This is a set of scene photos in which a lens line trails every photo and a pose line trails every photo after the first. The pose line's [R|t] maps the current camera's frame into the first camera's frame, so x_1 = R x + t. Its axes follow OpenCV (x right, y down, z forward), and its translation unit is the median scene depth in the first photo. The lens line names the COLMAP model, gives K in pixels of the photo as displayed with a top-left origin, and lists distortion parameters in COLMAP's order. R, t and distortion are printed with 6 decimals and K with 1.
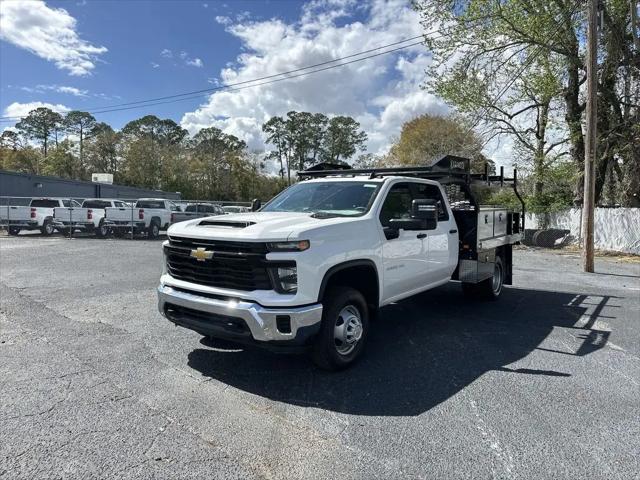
lens RADIAL K [[447.6, 0, 319.6], [0, 447.6, 239.6], [0, 0, 1]] dist [0.056956, -0.071162]
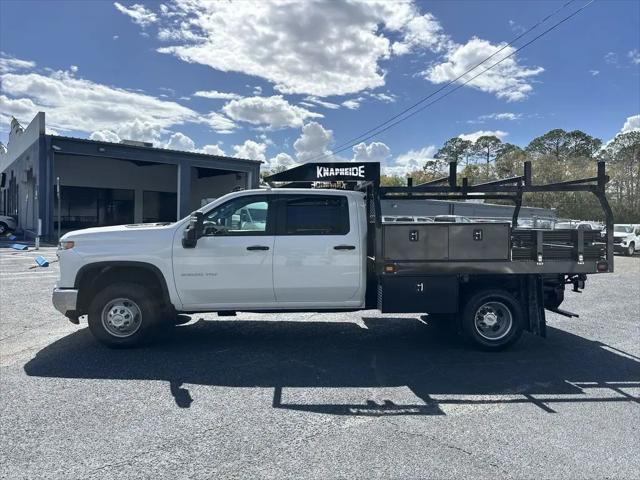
lens RADIAL K [[447.6, 0, 336.3], [0, 447.6, 241.9], [0, 0, 1]] dist [0.056956, -0.071162]
pose [[0.649977, 0.034182, -0.759185, 0.837117], [-0.058883, 0.998250, -0.005468, -0.021454], [0.757669, 0.048257, 0.650852, 0.378434]]
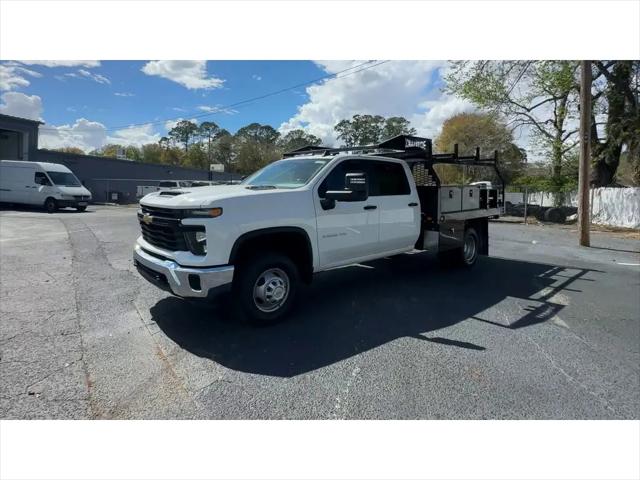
lens RADIAL K [[338.2, 0, 308.4], [0, 338.2, 212.3], [0, 0, 1]] dist [-0.006163, 0.001974]
pose [[0.977283, 0.016389, -0.211302, 0.195979], [-0.016693, 0.999861, 0.000349, 0.004309], [0.211278, 0.003186, 0.977421, 0.118649]]
